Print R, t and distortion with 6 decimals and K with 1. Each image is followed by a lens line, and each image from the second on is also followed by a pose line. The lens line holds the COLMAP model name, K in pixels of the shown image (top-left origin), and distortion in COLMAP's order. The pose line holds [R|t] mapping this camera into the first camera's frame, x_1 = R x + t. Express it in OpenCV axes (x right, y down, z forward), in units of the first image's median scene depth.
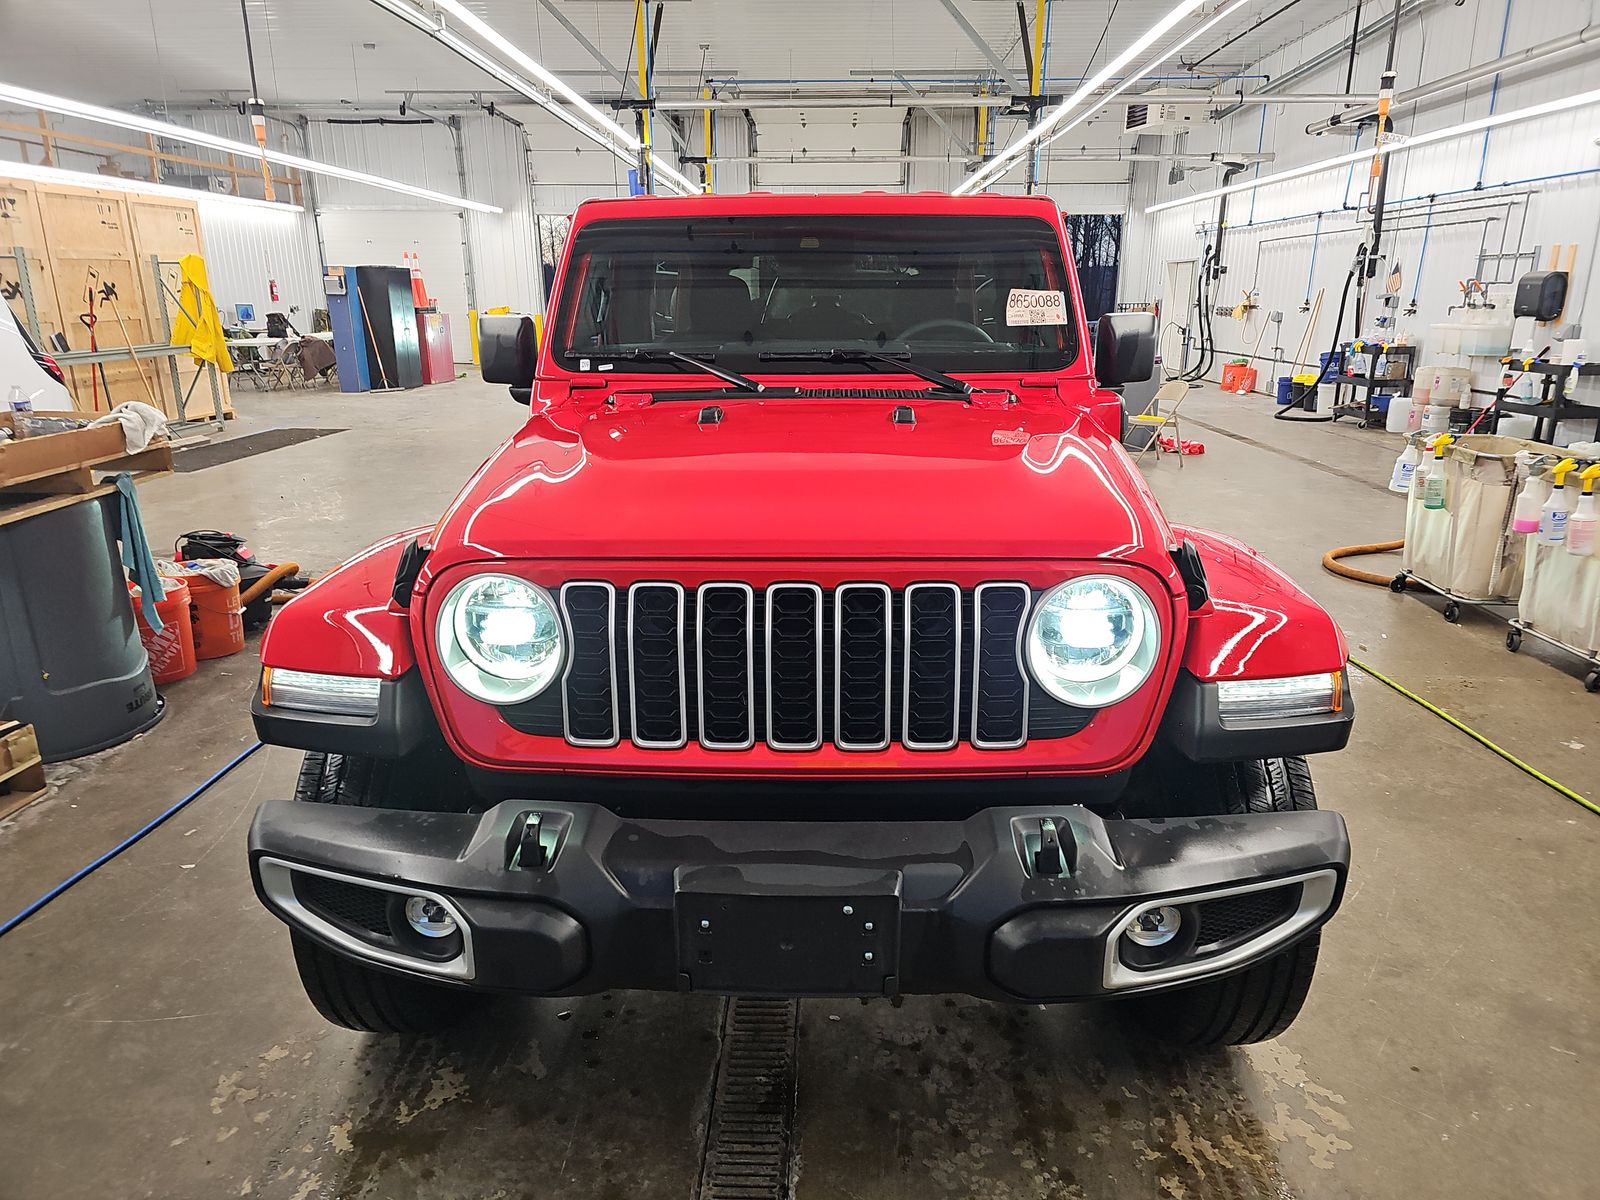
lens RADIAL K [[1089.9, 0, 787.4], [0, 1089.9, 584.3], [0, 0, 1]] dist [0.051156, -0.042580]
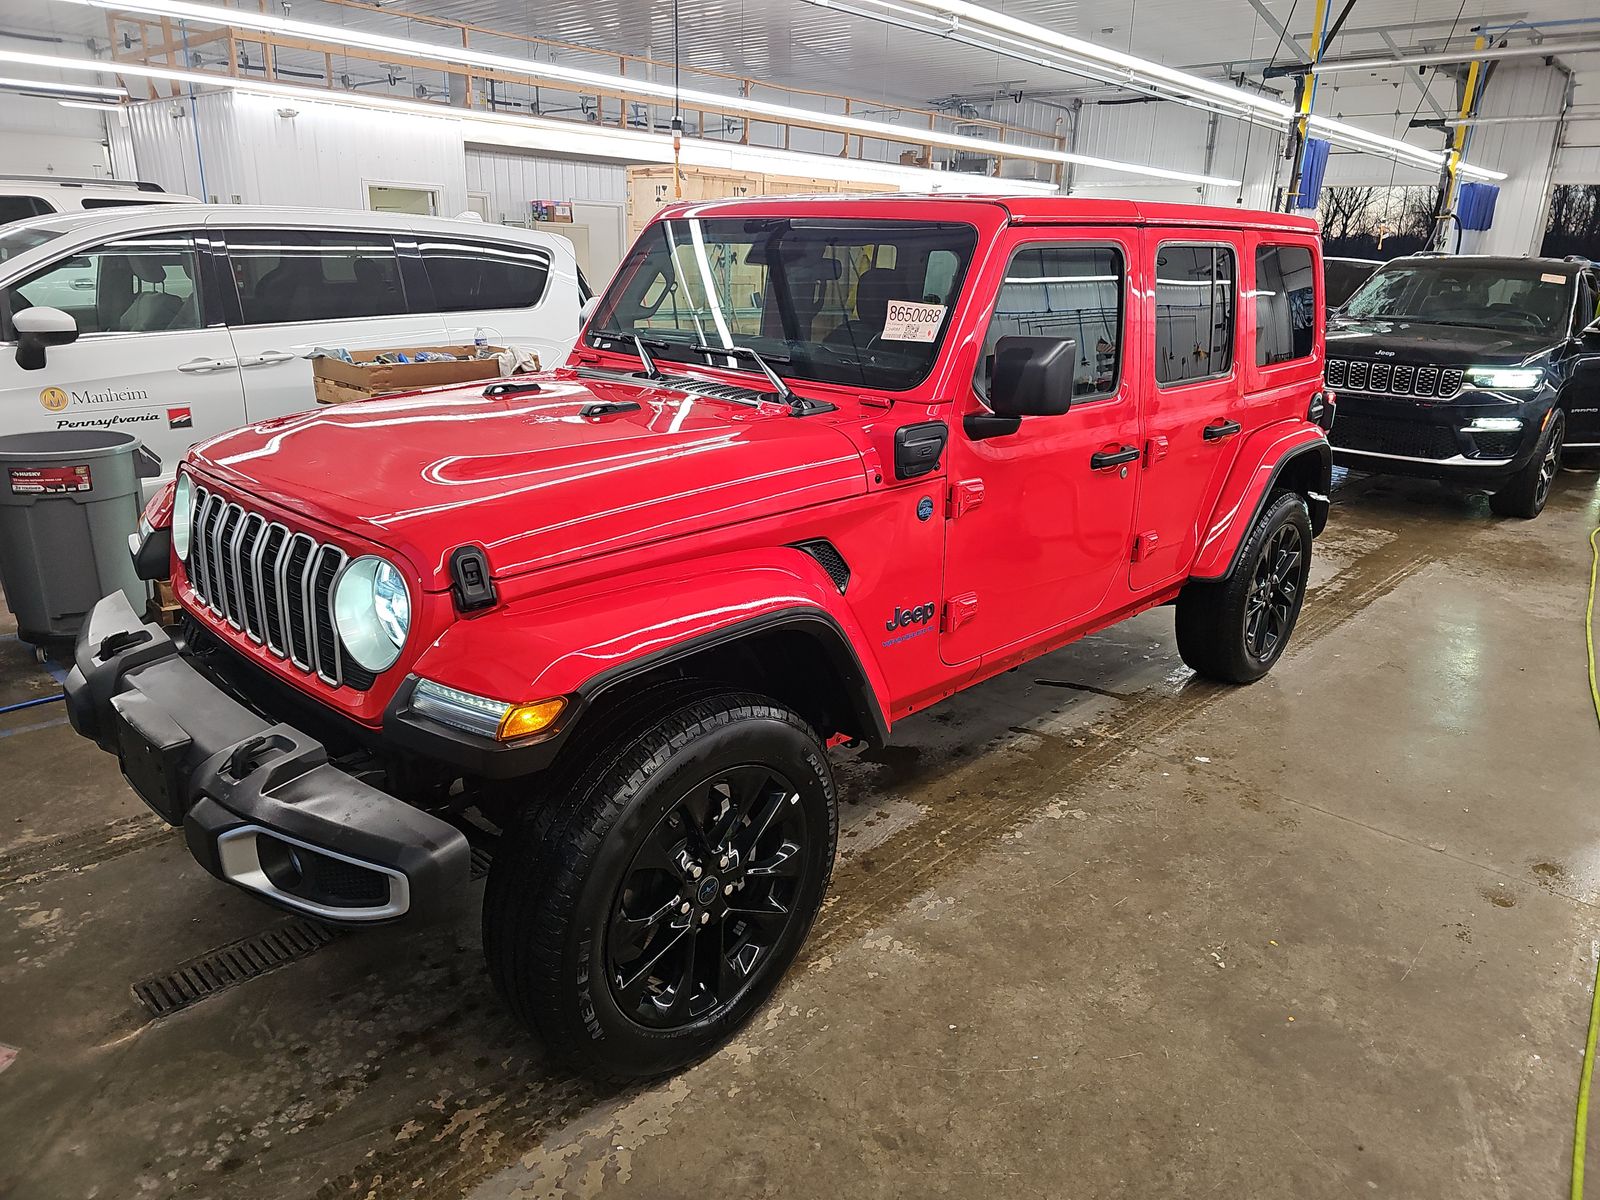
lens RADIAL K [[1068.7, 0, 802.7], [0, 1068.7, 570.1], [0, 0, 1]] dist [0.049451, -0.045714]
pose [[0.741081, 0.218021, -0.635032, 0.219304], [-0.205178, 0.974104, 0.094989, -0.032310], [0.639297, 0.059900, 0.766624, 0.072328]]
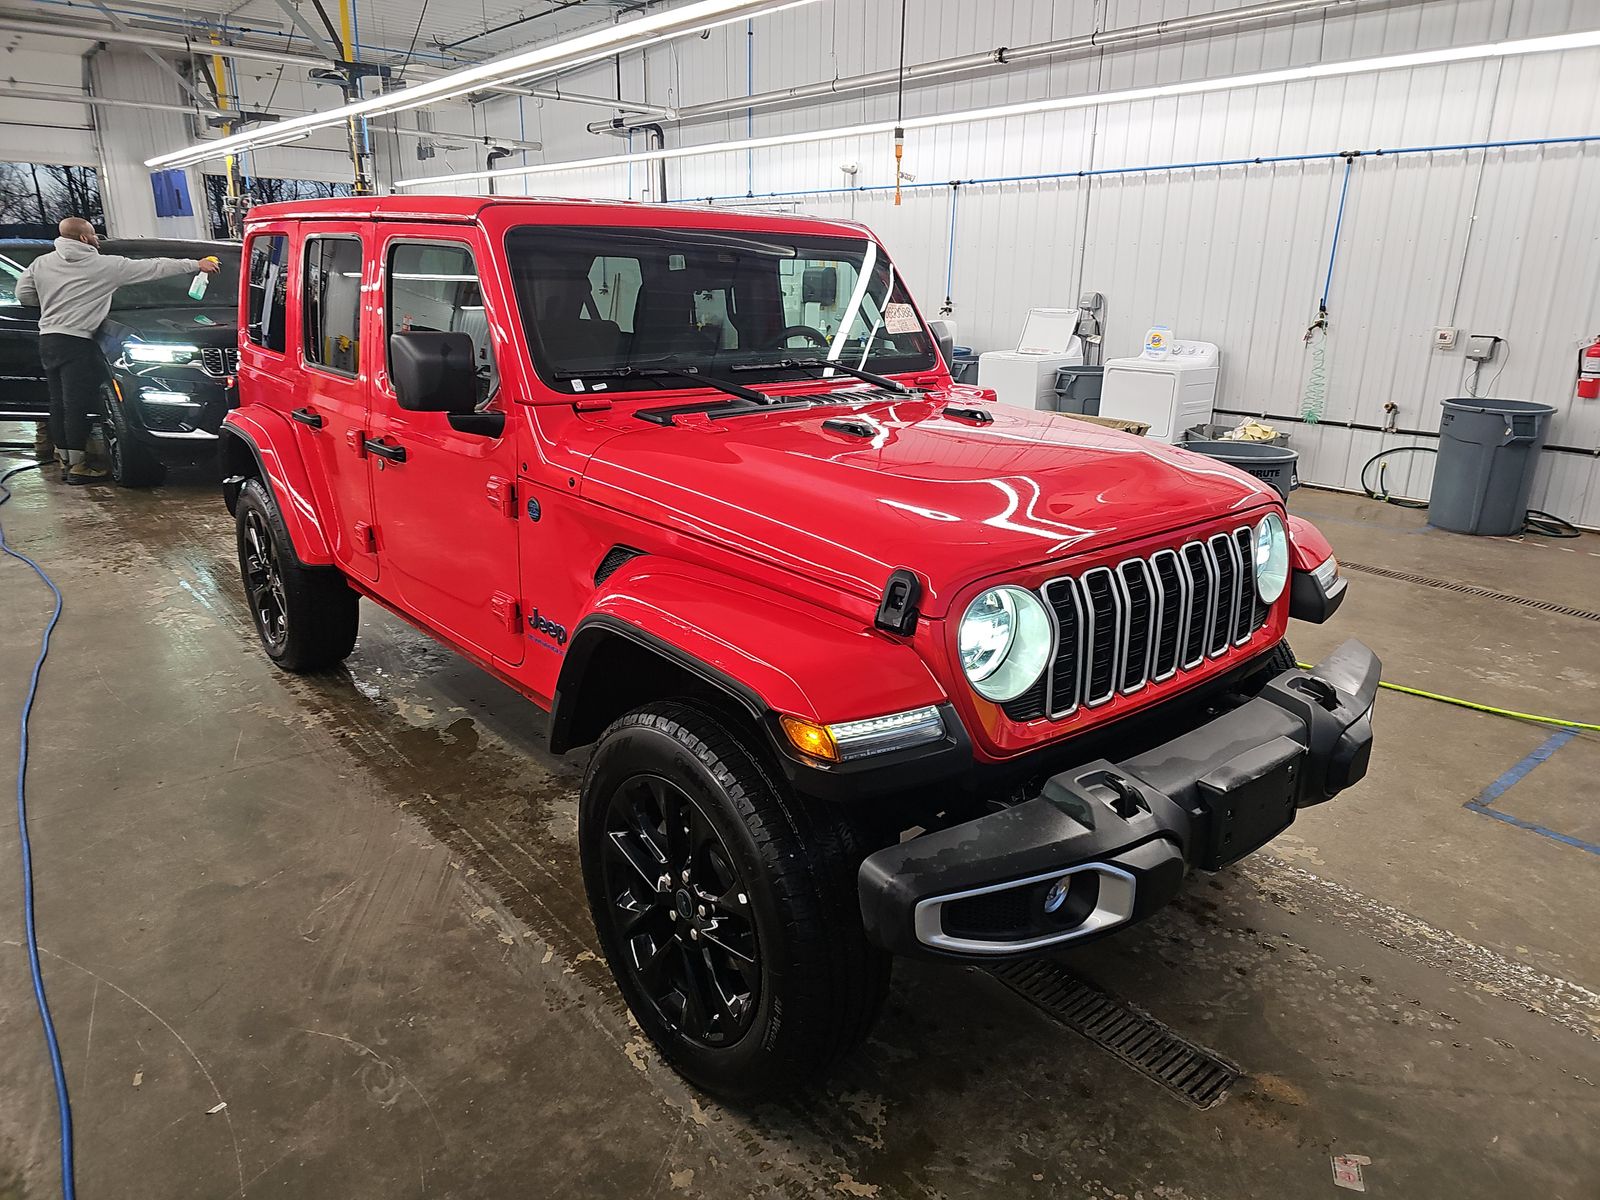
lens RADIAL K [[1071.5, 0, 857.5], [0, 1071.5, 574.5], [0, 0, 1]] dist [0.095492, -0.080022]
pose [[0.731070, -0.172732, 0.660076, -0.180764], [0.161901, 0.983711, 0.078108, -0.021247], [-0.662816, 0.049765, 0.747127, 0.046382]]
